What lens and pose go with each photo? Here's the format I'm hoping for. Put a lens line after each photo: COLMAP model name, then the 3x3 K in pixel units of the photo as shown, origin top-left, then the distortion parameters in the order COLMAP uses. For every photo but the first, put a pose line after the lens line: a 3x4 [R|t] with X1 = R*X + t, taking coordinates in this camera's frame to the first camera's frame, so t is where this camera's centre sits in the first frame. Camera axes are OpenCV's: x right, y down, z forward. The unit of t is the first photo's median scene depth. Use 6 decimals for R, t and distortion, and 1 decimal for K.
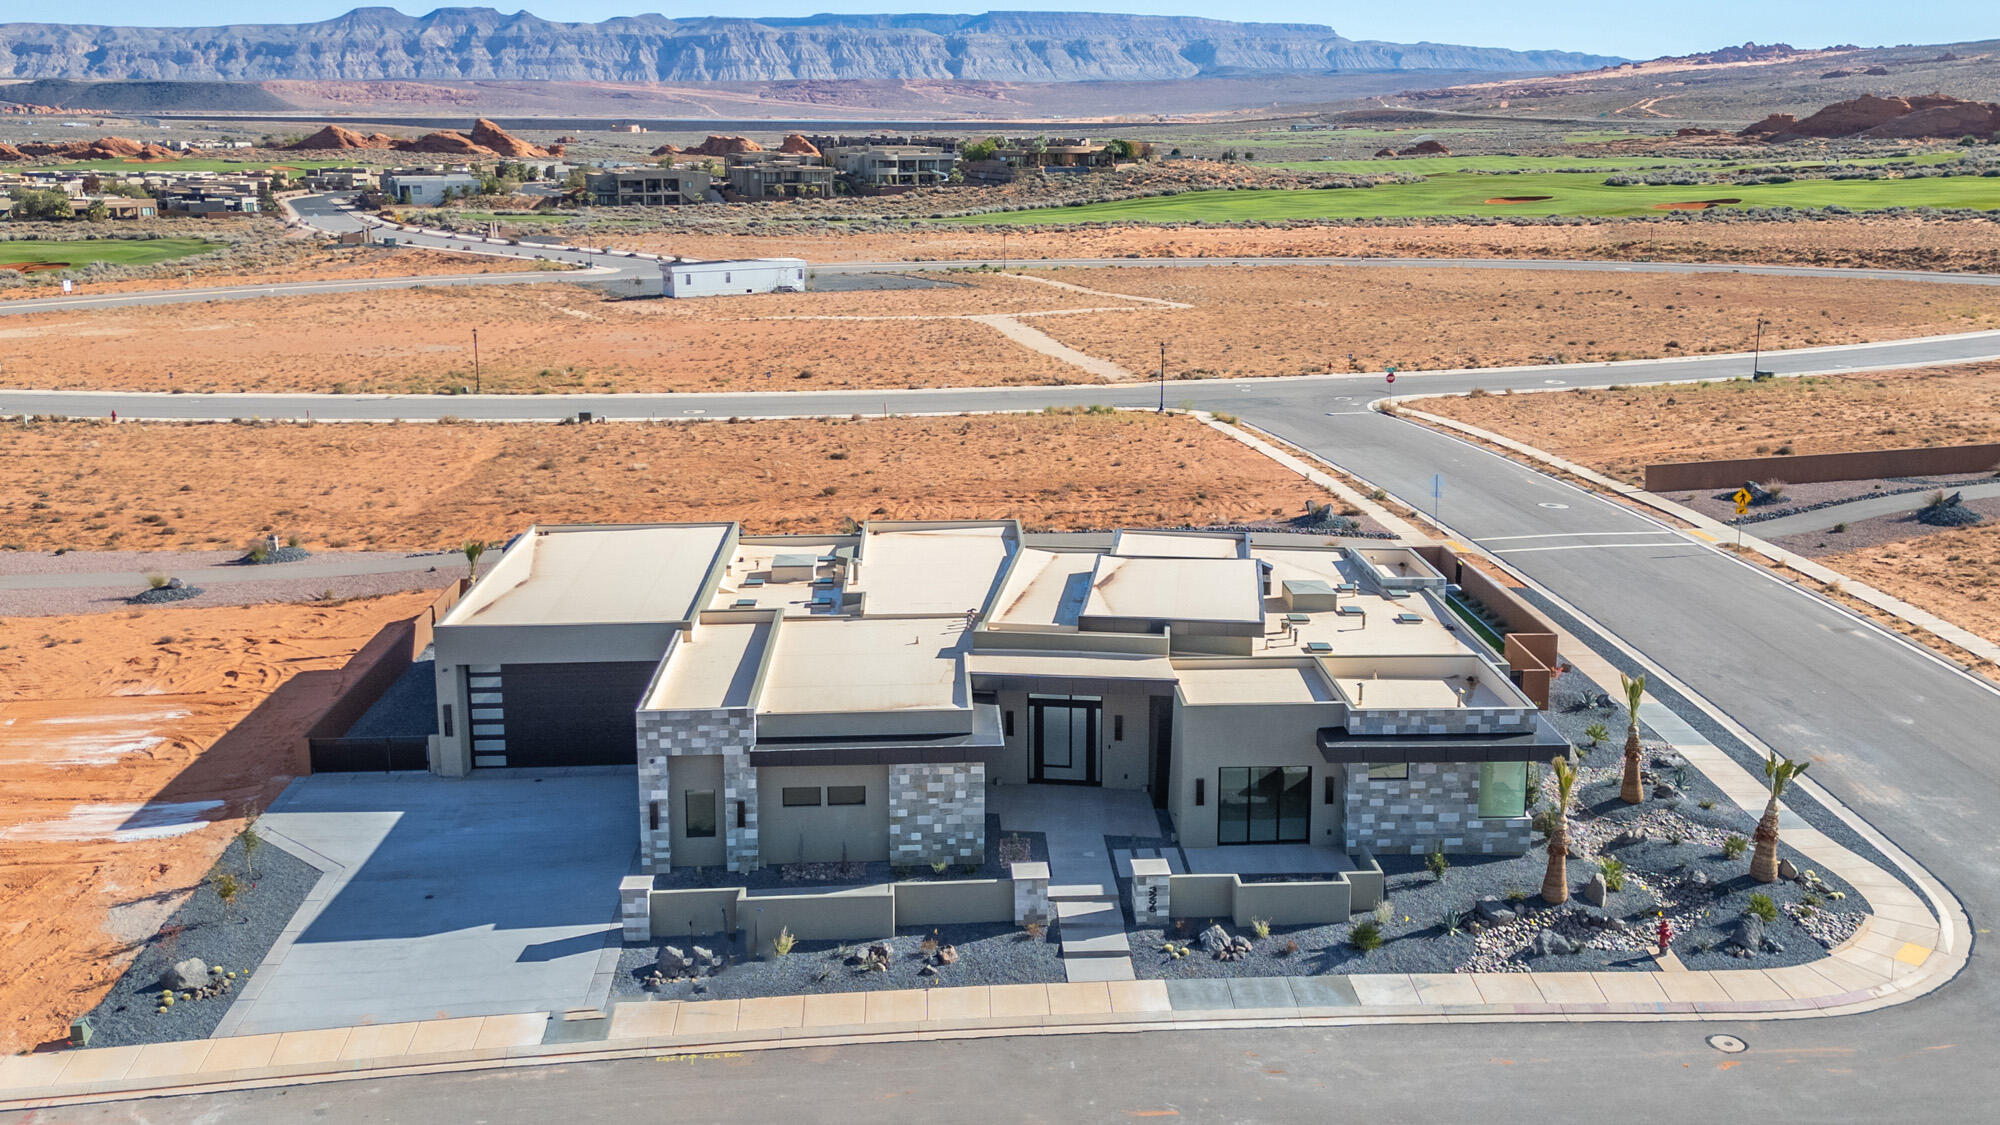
lens RADIAL K [[1770.7, 0, 1032.0], [0, 1770.7, 473.0], [0, 0, 1]] dist [0.083940, -0.066657]
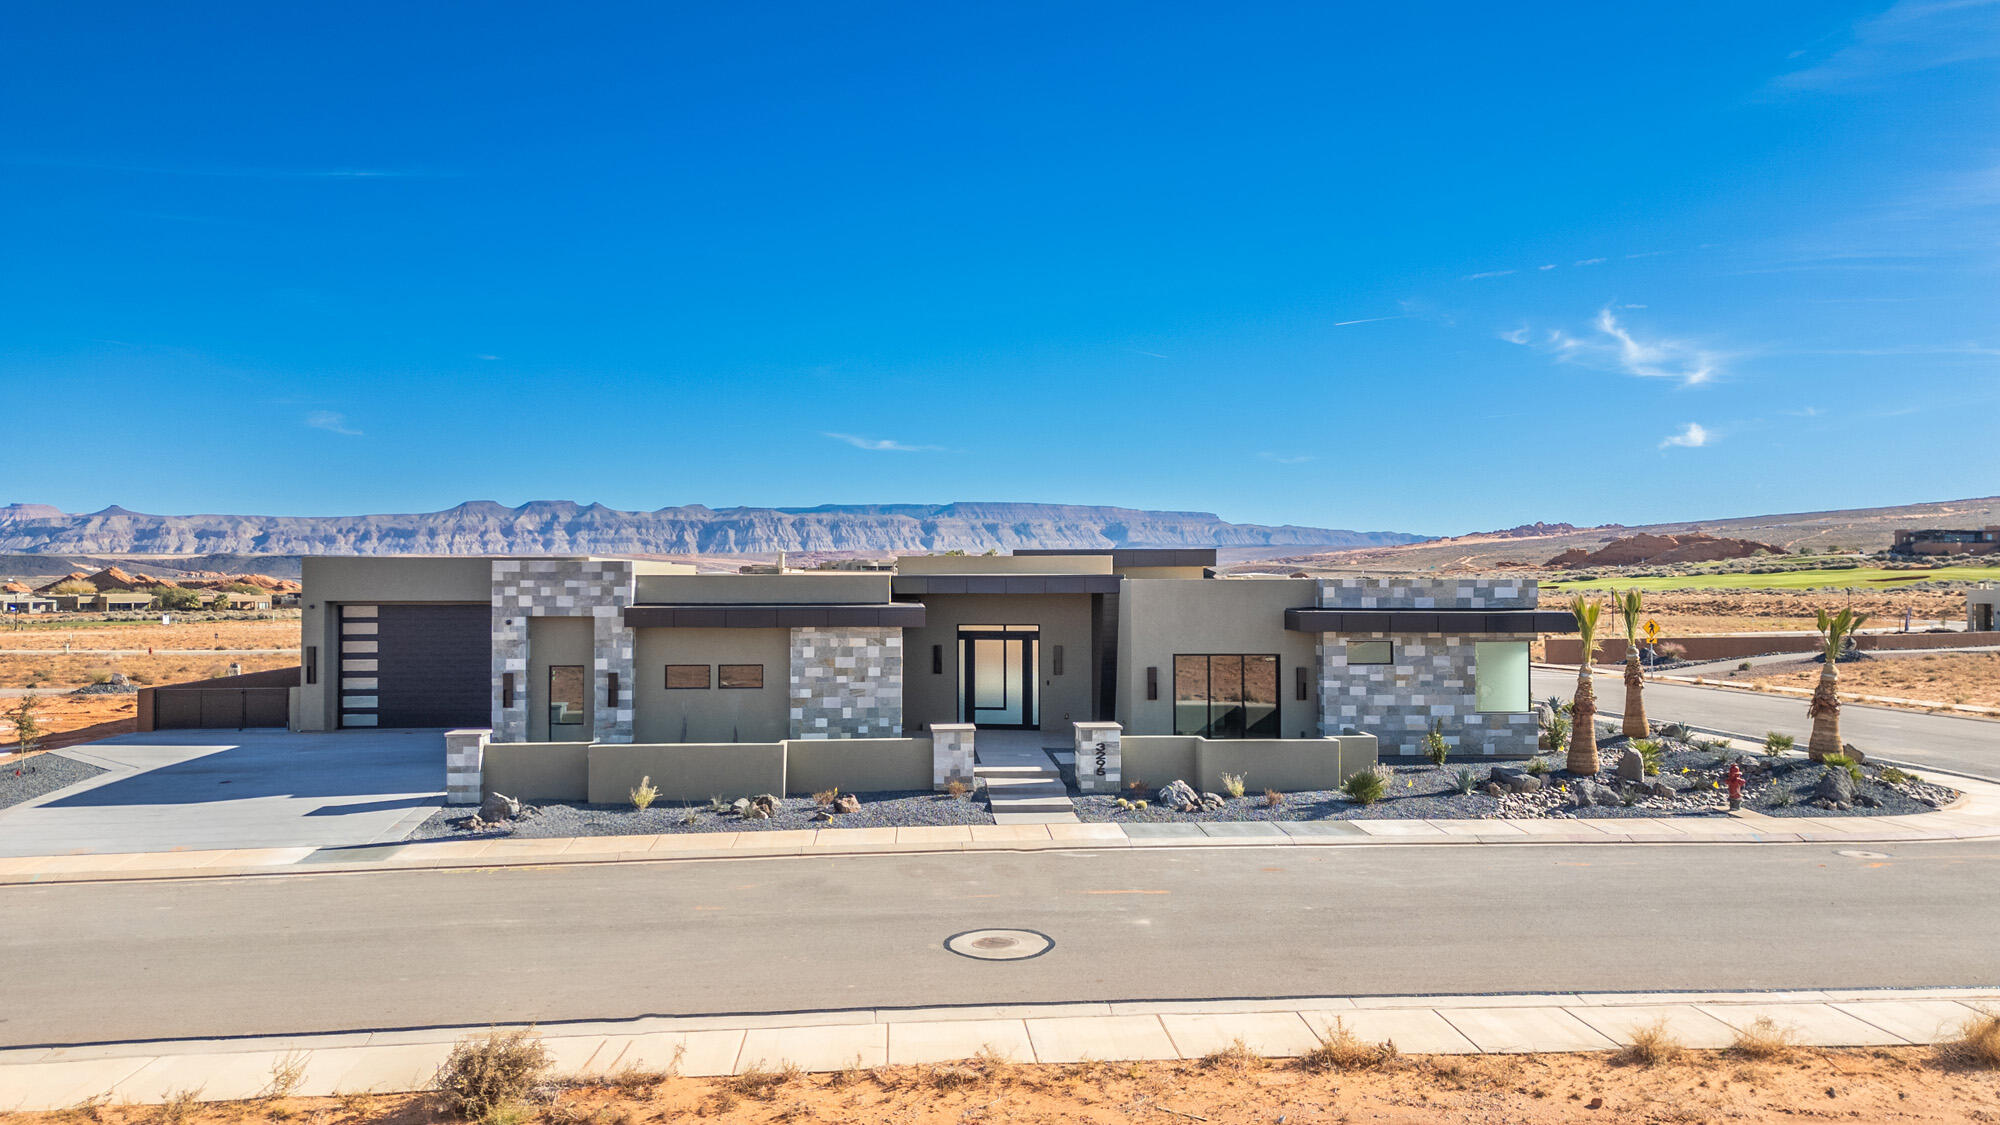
lens RADIAL K [[1403.3, 0, 998.4], [0, 1403.3, 577.4], [0, 0, 1]] dist [0.101269, -0.105804]
pose [[0.999967, -0.001940, 0.007862, 0.014228], [0.003471, 0.979854, -0.199686, 0.266540], [-0.007316, 0.199707, 0.979828, 0.319335]]
